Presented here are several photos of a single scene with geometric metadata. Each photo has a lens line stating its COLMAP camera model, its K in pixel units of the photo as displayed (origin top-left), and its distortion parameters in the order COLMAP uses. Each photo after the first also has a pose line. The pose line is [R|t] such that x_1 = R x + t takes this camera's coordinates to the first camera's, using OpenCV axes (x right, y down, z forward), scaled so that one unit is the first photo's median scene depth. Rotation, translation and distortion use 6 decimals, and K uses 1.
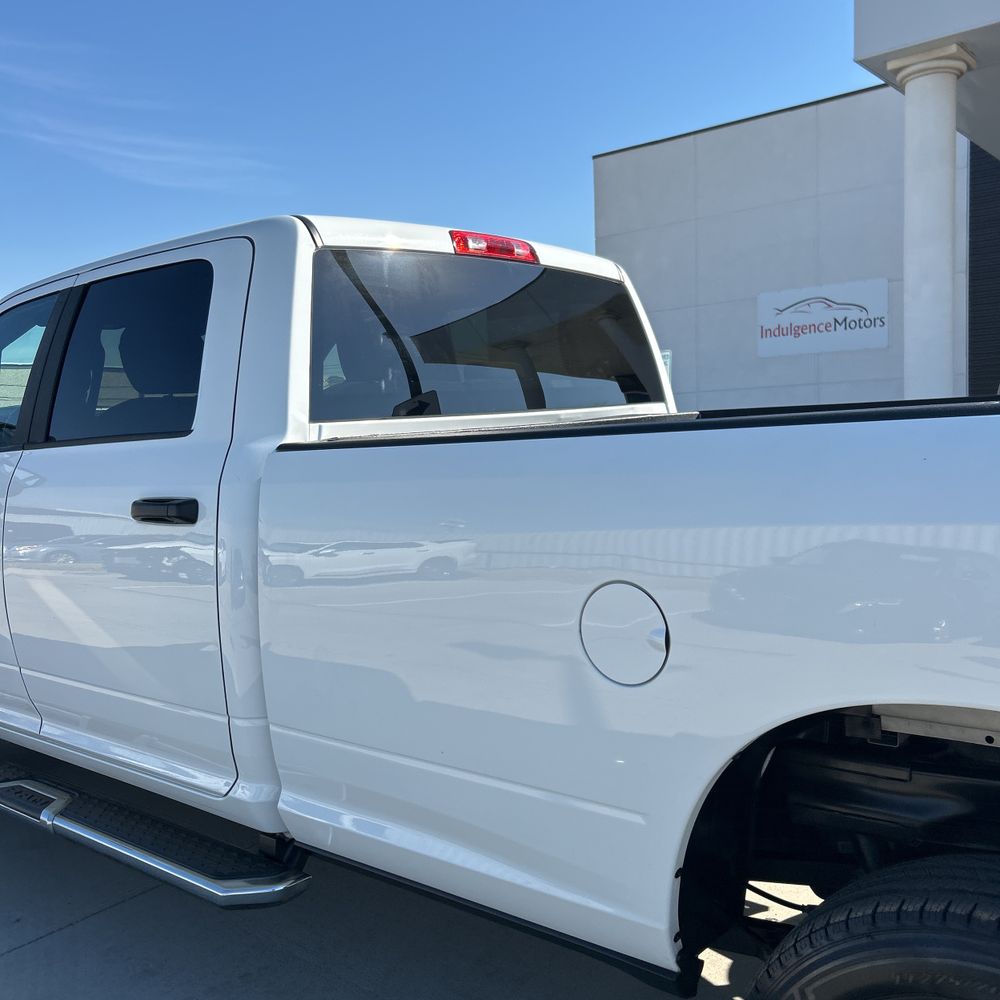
lens RADIAL K [[987.7, 0, 500.0], [0, 987.7, 500.0], [0, 0, 1]] dist [0.050610, -0.066712]
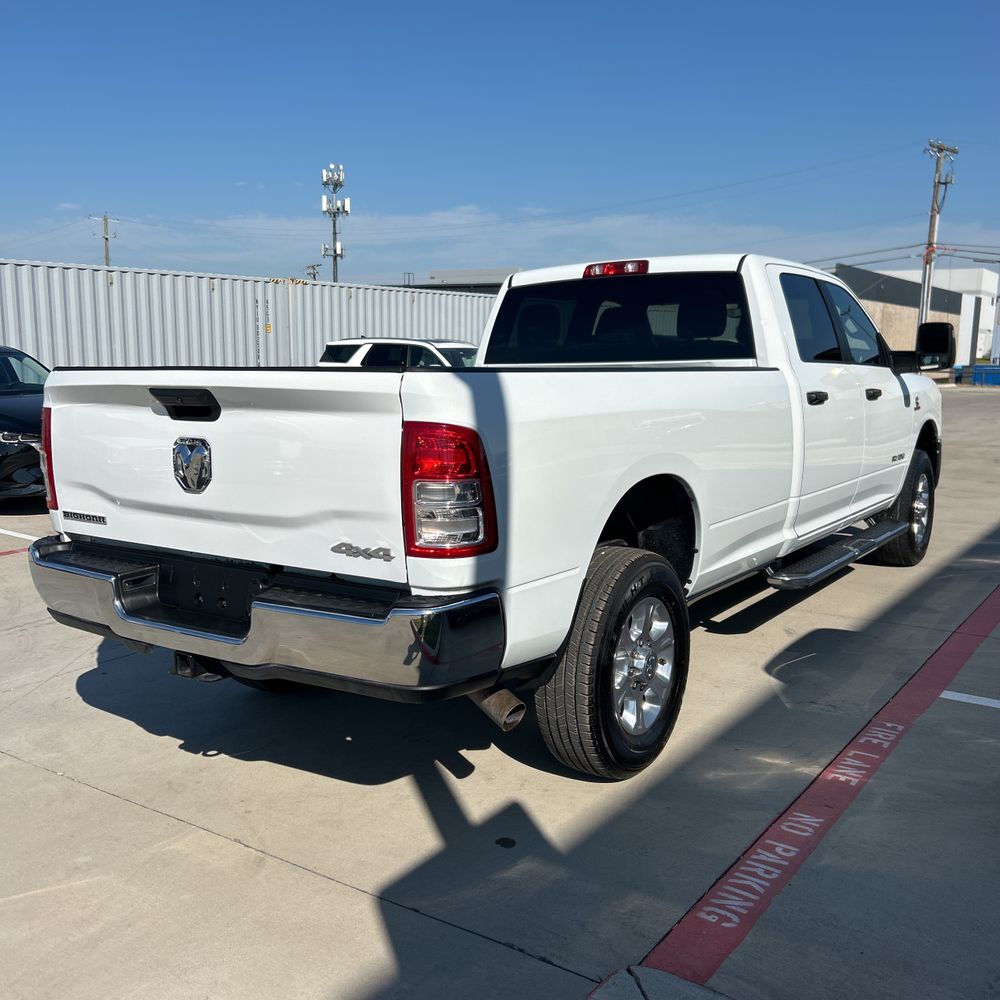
lens RADIAL K [[977.7, 0, 497.8], [0, 977.7, 501.7], [0, 0, 1]] dist [0.117289, -0.226998]
pose [[0.097173, 0.190190, -0.976926, 1.892503], [-0.082645, 0.979724, 0.182514, -0.158427], [0.991830, 0.063003, 0.110921, 0.655534]]
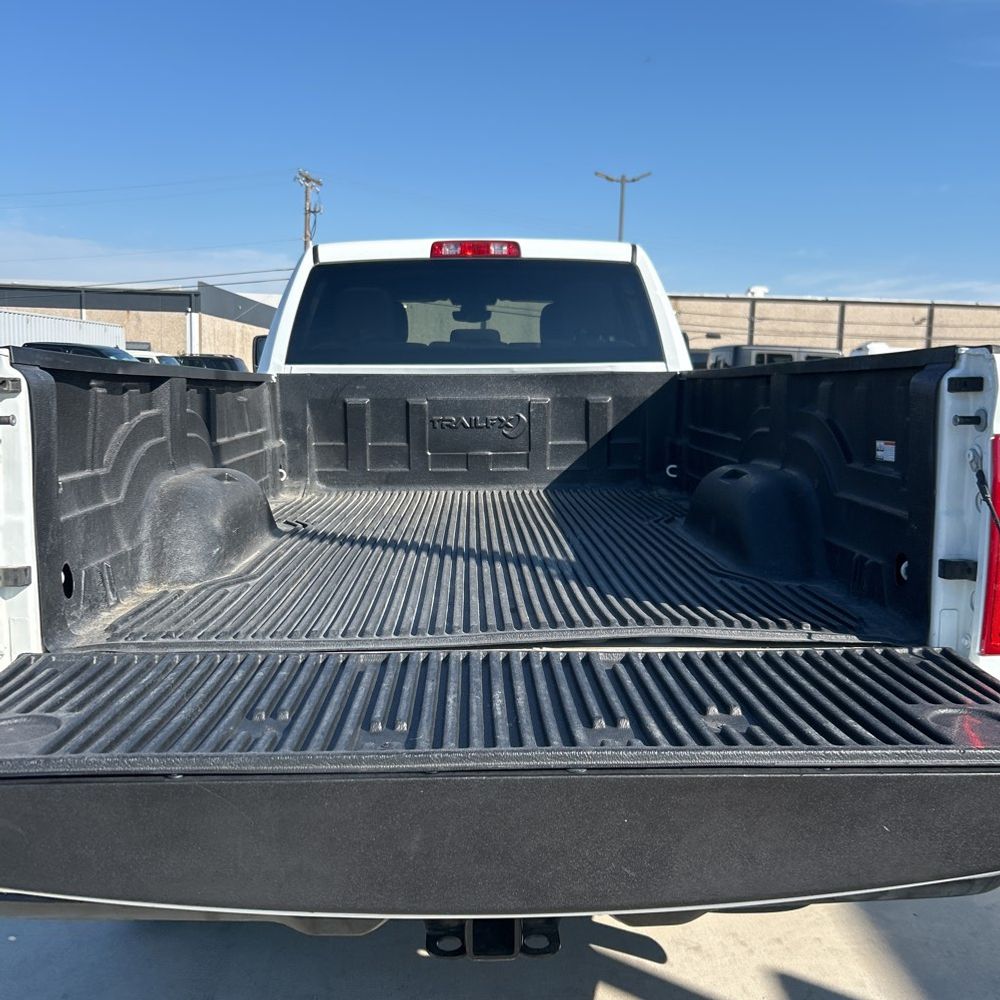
lens RADIAL K [[987.7, 0, 500.0], [0, 987.7, 500.0], [0, 0, 1]] dist [0.050610, -0.066712]
pose [[0.661158, 0.143638, -0.736368, 1.198735], [-0.096939, 0.989629, 0.106002, -0.052400], [0.743957, 0.001298, 0.668226, 0.066374]]
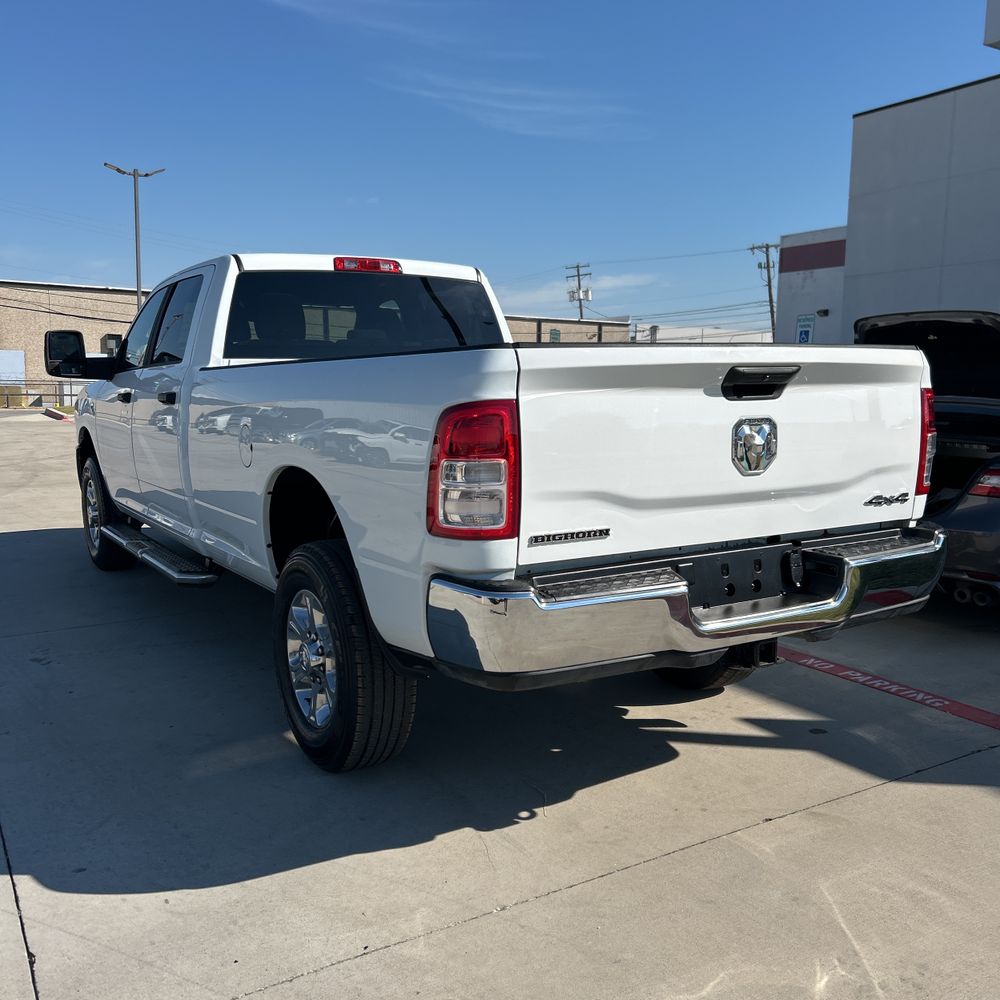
lens RADIAL K [[977.7, 0, 497.8], [0, 977.7, 501.7], [0, 0, 1]] dist [0.117289, -0.226998]
pose [[0.941908, 0.087531, -0.324265, 0.873838], [-0.070285, 0.995437, 0.064544, 0.039694], [0.328435, -0.038004, 0.943762, -0.648668]]
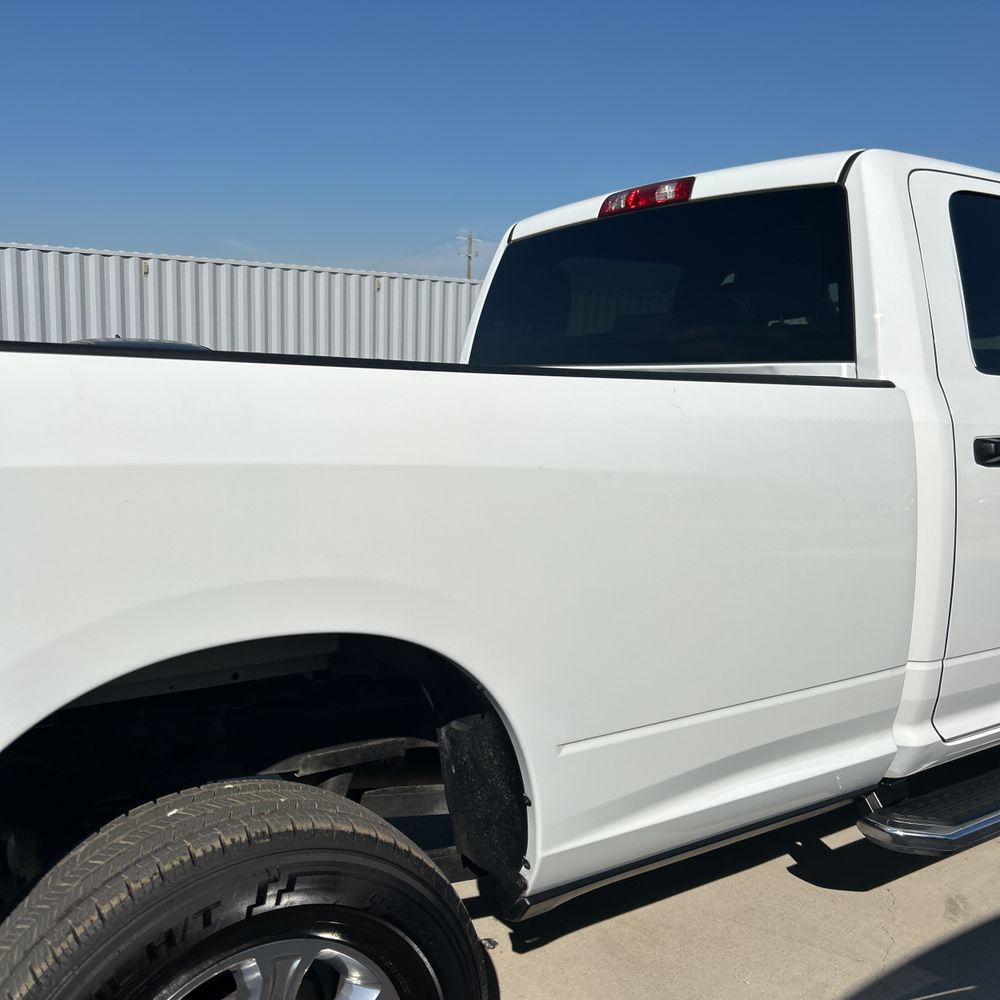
lens RADIAL K [[987.7, 0, 500.0], [0, 987.7, 500.0], [0, 0, 1]] dist [0.050610, -0.066712]
pose [[-0.259642, 0.164808, -0.951538, 1.088811], [-0.091411, 0.976711, 0.194111, -0.147028], [0.961369, 0.137380, -0.238530, 1.207033]]
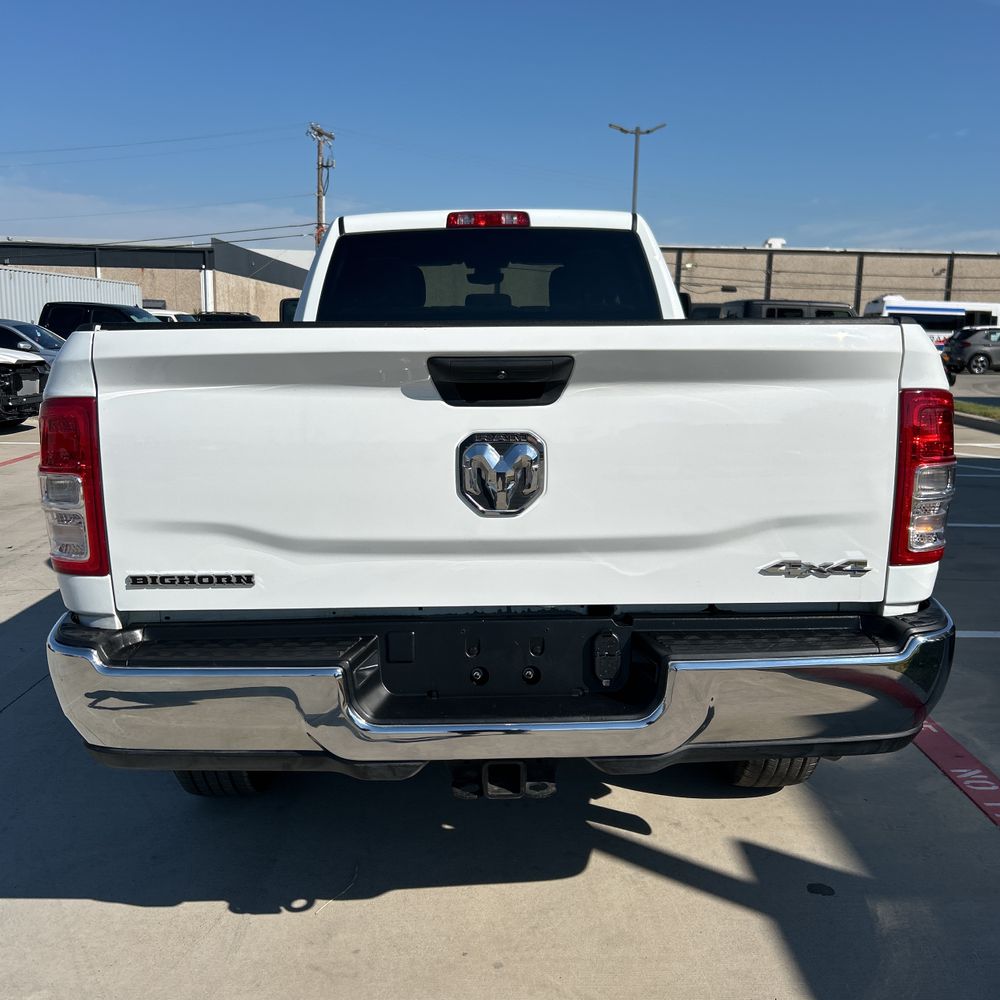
lens RADIAL K [[987.7, 0, 500.0], [0, 987.7, 500.0], [0, 0, 1]] dist [0.050610, -0.066712]
pose [[0.650481, 0.173167, -0.739518, 1.314213], [-0.090313, 0.984389, 0.151068, -0.059667], [0.754134, -0.031479, 0.655966, -0.029377]]
